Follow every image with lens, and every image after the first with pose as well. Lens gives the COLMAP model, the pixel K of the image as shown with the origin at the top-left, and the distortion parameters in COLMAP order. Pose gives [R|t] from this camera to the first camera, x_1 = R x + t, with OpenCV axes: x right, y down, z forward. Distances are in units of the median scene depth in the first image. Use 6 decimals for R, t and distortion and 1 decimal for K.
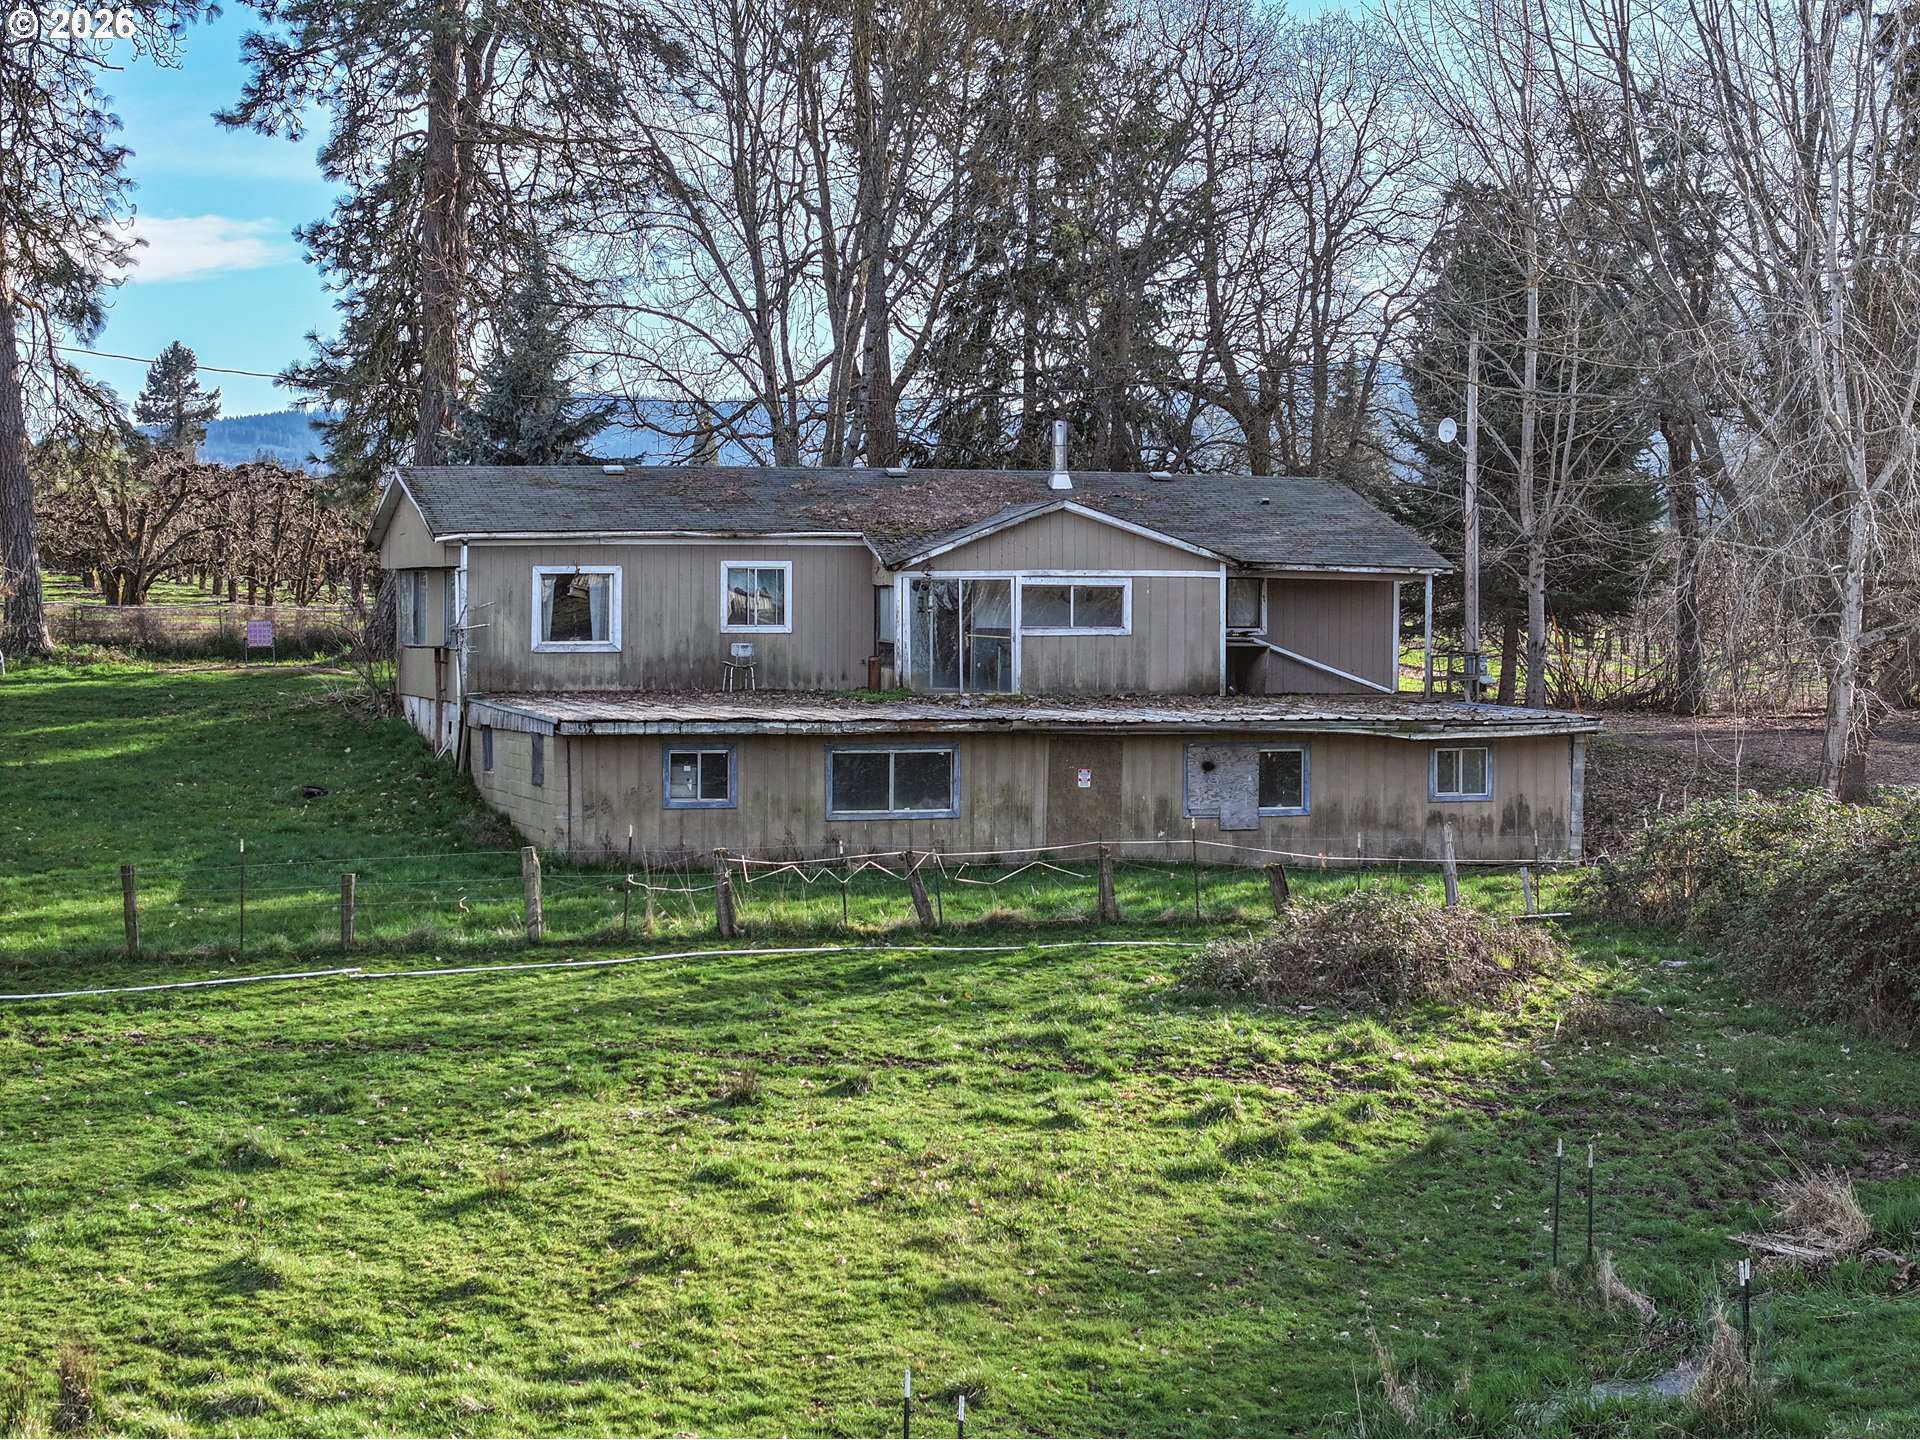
lens RADIAL K [[4022.6, 0, 960.0], [0, 4022.6, 720.0], [0, 0, 1]] dist [-0.297105, 2.145950]
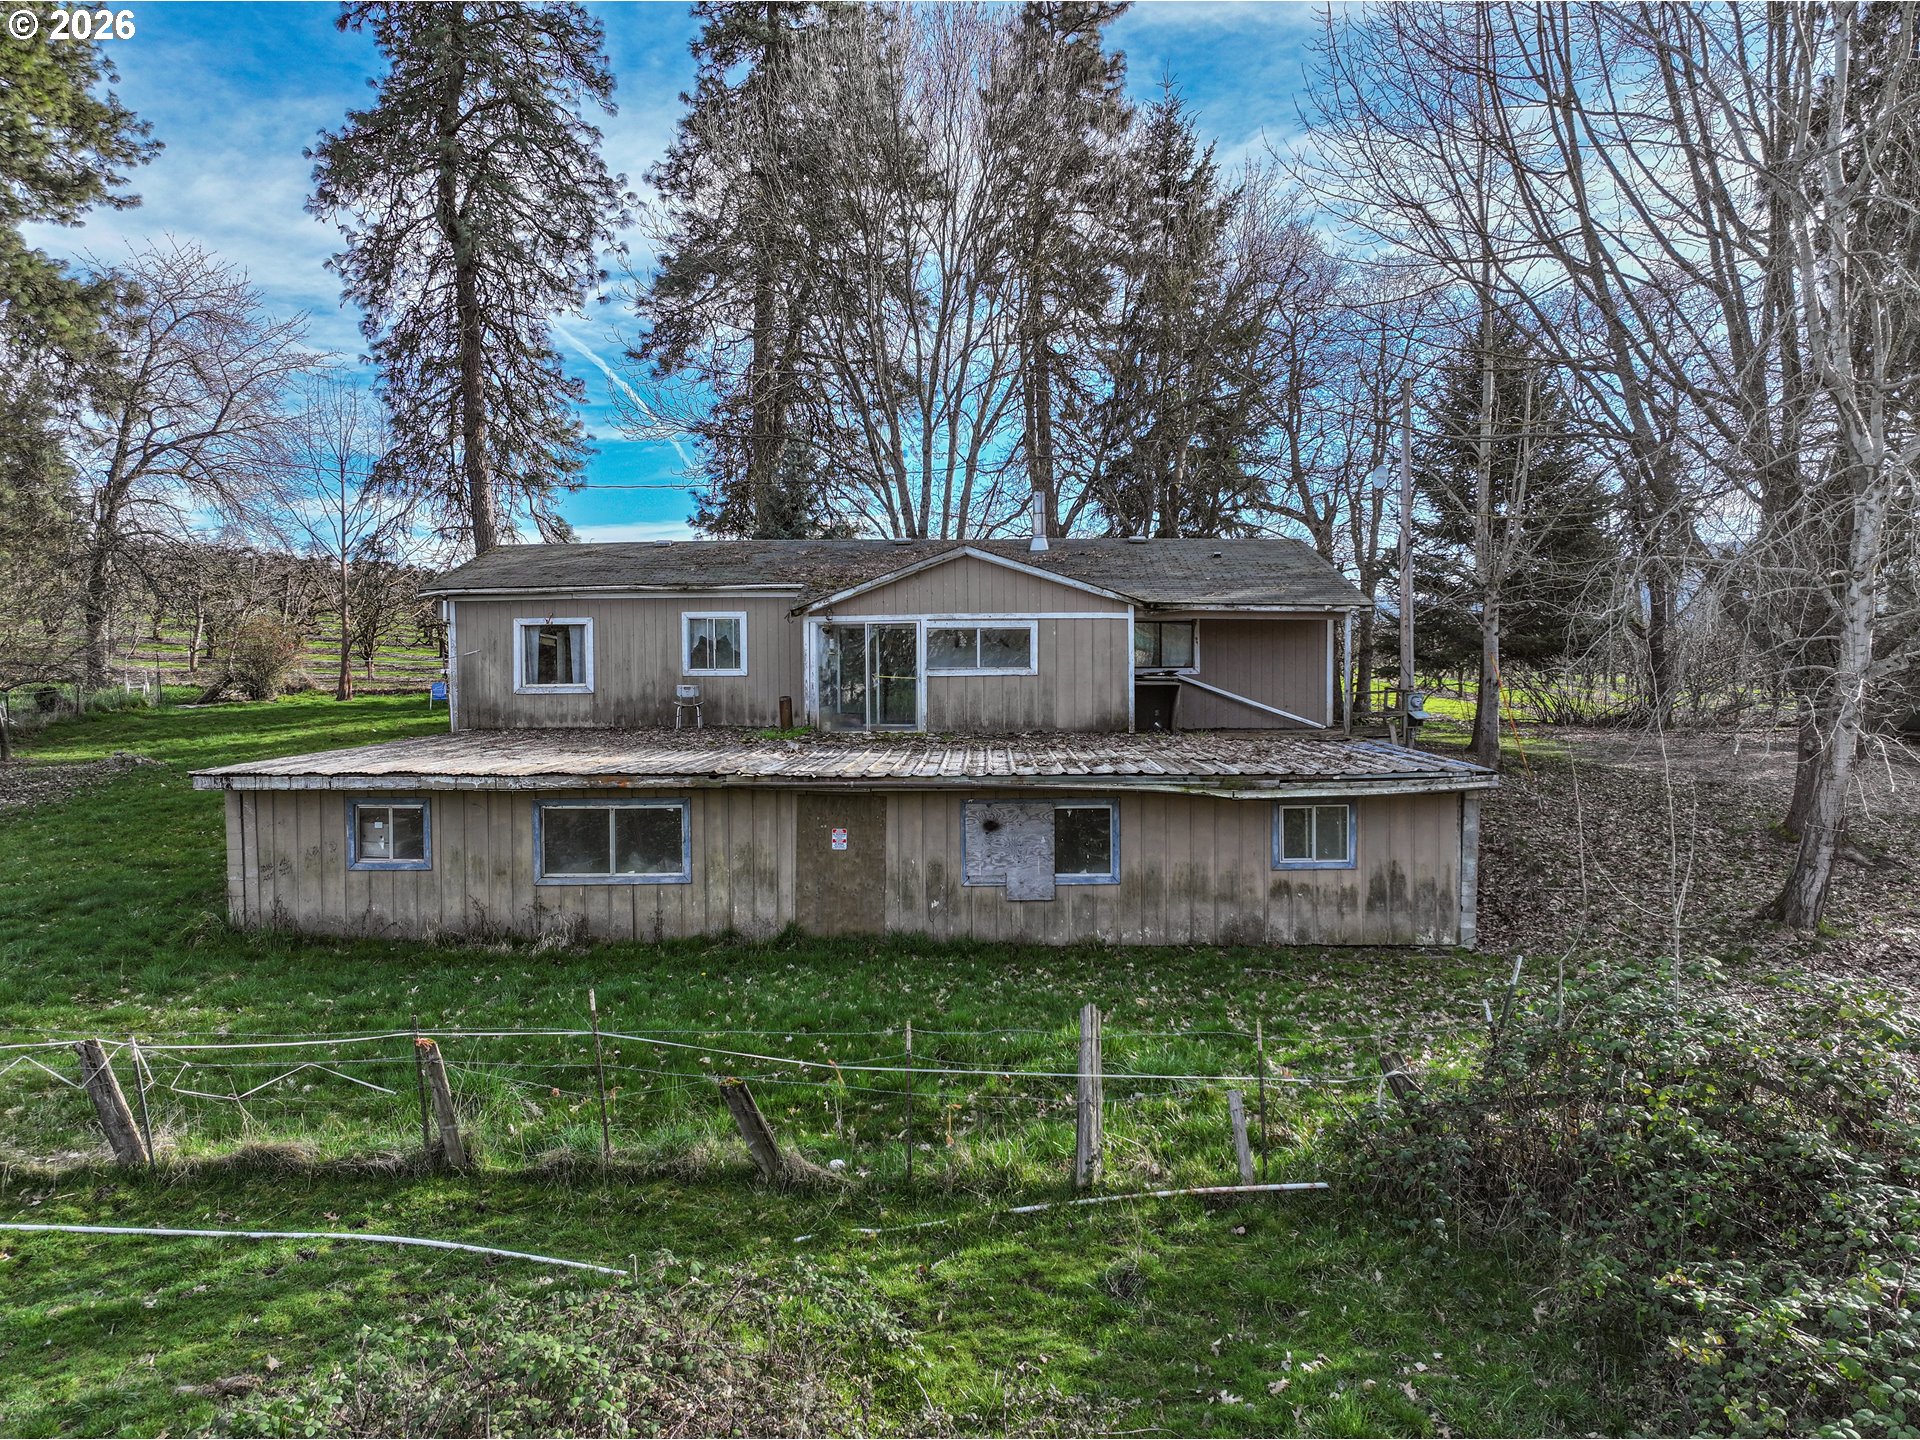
lens RADIAL K [[1356.3, 0, 965.8], [0, 1356.3, 723.8], [0, 0, 1]] dist [0.008977, -0.002427]
pose [[0.954820, 0.002225, -0.297178, 0.150045], [0.000567, 0.999957, 0.009308, -0.013580], [0.297185, -0.009056, 0.954777, 0.761735]]
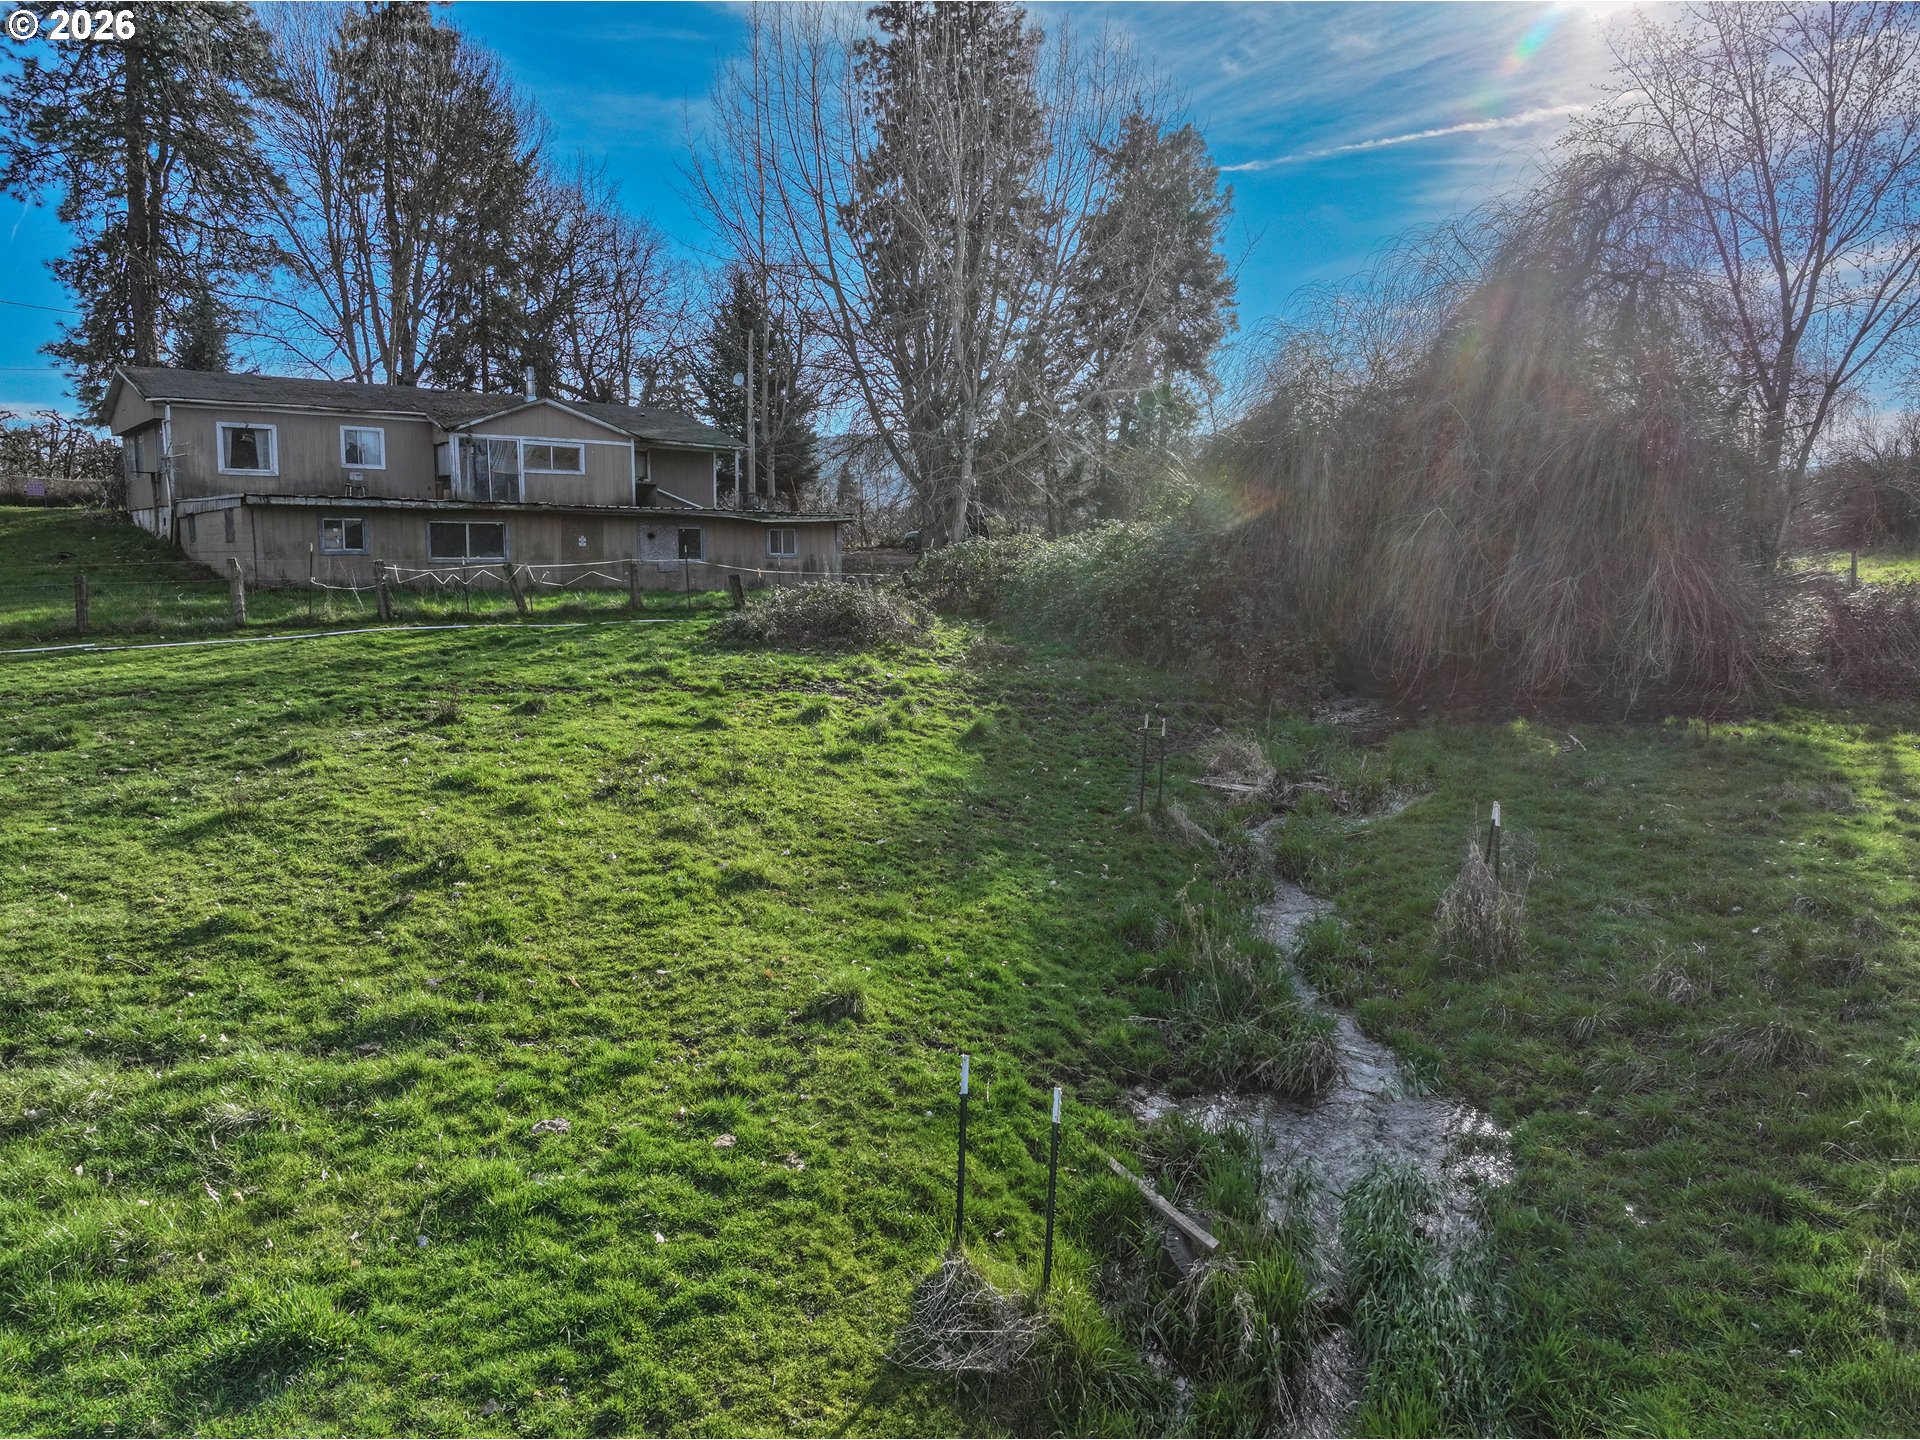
lens RADIAL K [[1372.6, 0, 964.6], [0, 1372.6, 705.0], [0, 0, 1]] dist [0.000780, 0.022035]
pose [[0.922225, -0.041311, 0.384440, -0.050806], [0.011383, 0.996746, 0.079801, 0.041806], [-0.386486, -0.069218, 0.919694, 0.394464]]
